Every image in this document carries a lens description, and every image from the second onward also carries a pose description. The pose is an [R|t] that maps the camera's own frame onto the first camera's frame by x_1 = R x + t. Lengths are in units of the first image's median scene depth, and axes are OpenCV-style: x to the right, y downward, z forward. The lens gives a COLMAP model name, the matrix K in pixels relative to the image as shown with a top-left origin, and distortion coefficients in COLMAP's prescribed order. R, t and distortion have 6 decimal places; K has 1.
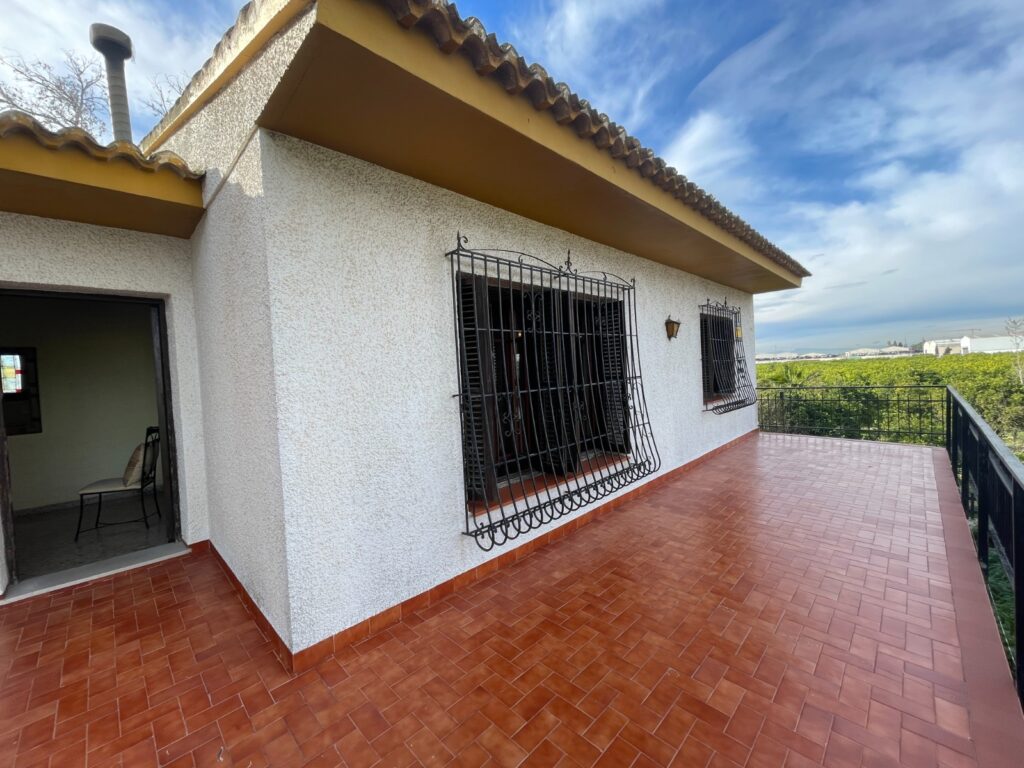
lens RADIAL K [[412.3, 0, 510.9], [0, 412.3, 379.6], [0, 0, 1]] dist [-0.010500, 0.000416]
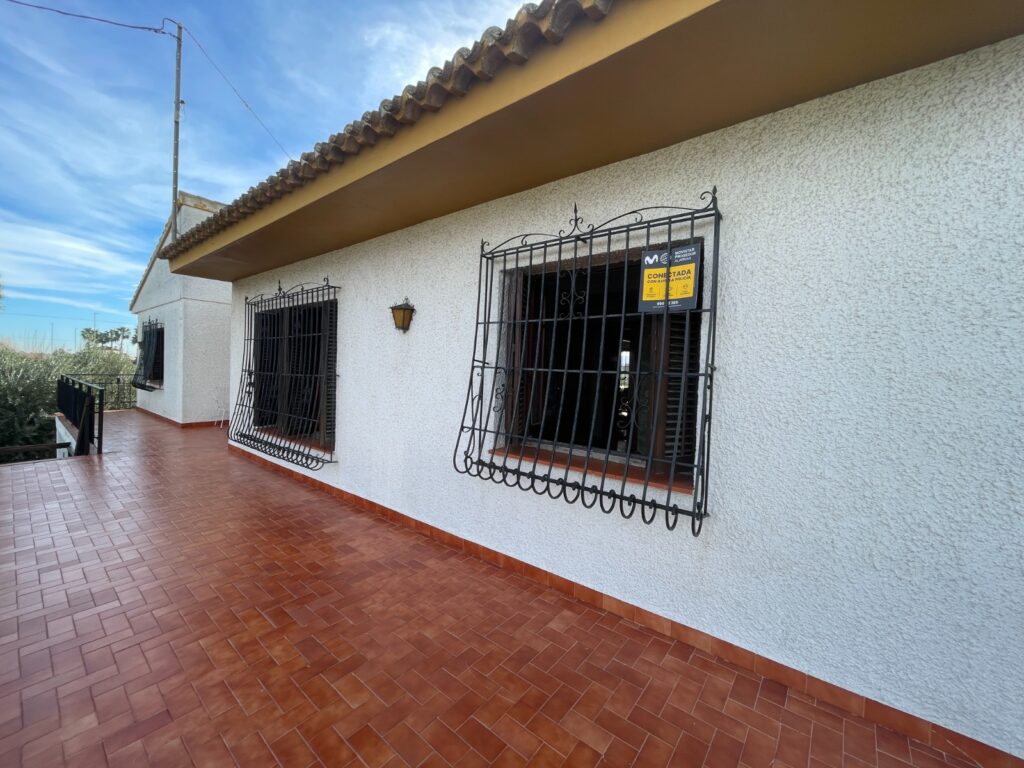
lens RADIAL K [[412.3, 0, 509.0], [0, 412.3, 384.6], [0, 0, 1]] dist [-0.010500, 0.000416]
pose [[0.091425, 0.085396, -0.992144, 1.152266], [-0.062290, 0.994856, 0.079890, -0.077221], [0.993862, 0.054497, 0.096274, 1.153236]]
